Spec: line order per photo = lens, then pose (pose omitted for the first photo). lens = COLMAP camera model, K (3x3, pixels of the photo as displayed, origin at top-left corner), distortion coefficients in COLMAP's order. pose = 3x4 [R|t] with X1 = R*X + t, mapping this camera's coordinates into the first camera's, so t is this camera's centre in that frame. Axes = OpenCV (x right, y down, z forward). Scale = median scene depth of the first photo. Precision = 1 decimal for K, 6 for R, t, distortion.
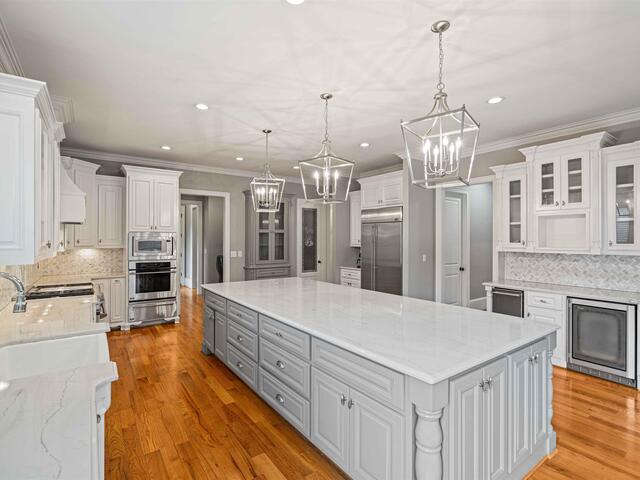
lens RADIAL K [[327.2, 0, 320.0], [0, 327.2, 240.0], [0, 0, 1]] dist [-0.002590, 0.001266]
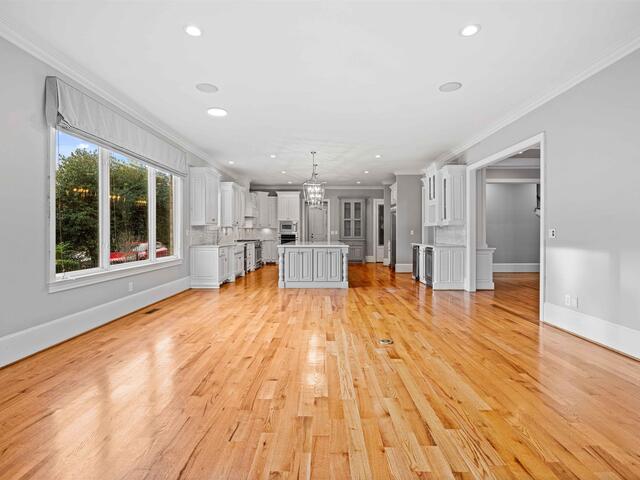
lens RADIAL K [[327.2, 0, 320.0], [0, 327.2, 240.0], [0, 0, 1]] dist [-0.002590, 0.001266]
pose [[0.814665, 0.012666, -0.579794, 0.907066], [-0.000086, 0.999764, 0.021719, 0.055775], [0.579932, -0.017644, 0.814474, -0.637480]]
